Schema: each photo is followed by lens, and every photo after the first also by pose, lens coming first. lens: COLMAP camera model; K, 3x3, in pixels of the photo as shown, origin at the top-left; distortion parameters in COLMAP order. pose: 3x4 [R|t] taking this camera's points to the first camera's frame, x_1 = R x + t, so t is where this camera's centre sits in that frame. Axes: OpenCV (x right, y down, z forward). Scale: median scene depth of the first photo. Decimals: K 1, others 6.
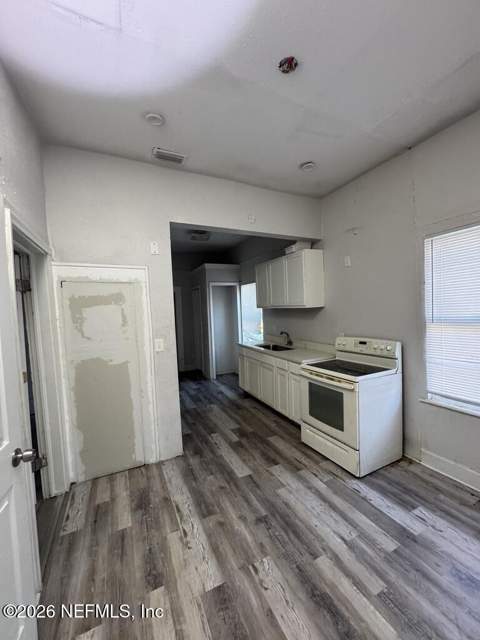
lens RADIAL K [[255.7, 0, 241.2], [0, 255.7, 319.6], [0, 0, 1]] dist [-0.008809, 0.000113]
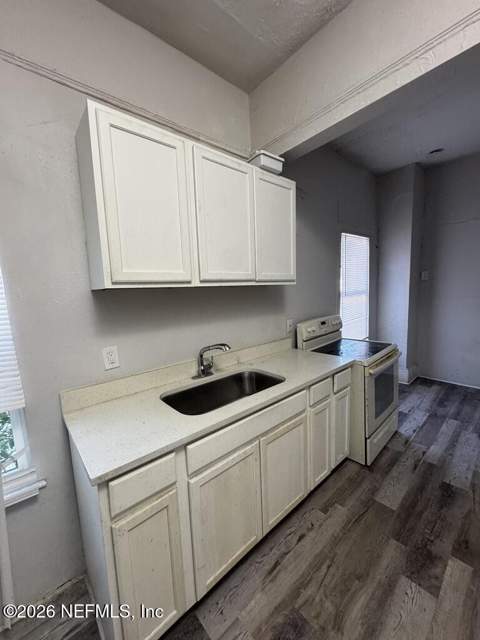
lens RADIAL K [[255.7, 0, 237.5], [0, 255.7, 323.5], [0, 0, 1]] dist [-0.008809, 0.000113]
pose [[-0.262916, -0.075162, 0.961887, -0.321480], [0.107949, 0.988410, 0.106740, -0.037207], [-0.958761, 0.131899, -0.251756, 1.469008]]
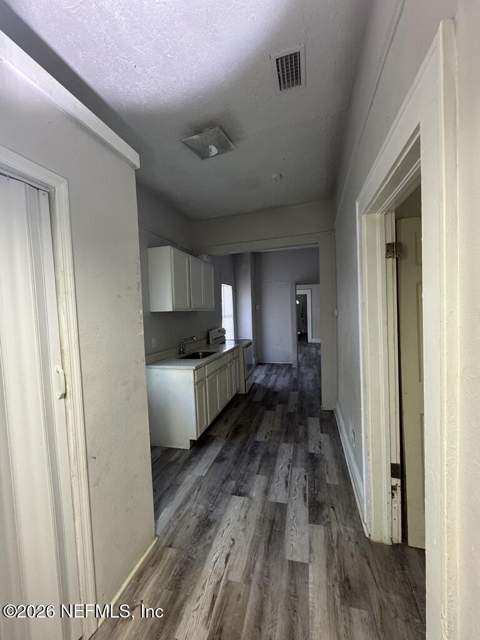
lens RADIAL K [[255.7, 0, 239.5], [0, 255.7, 320.4], [0, 0, 1]] dist [-0.008809, 0.000113]
pose [[-0.754678, 0.038590, 0.654959, -0.772812], [0.099094, 0.993521, 0.055644, -0.063855], [-0.648569, 0.106896, -0.753613, 2.154764]]
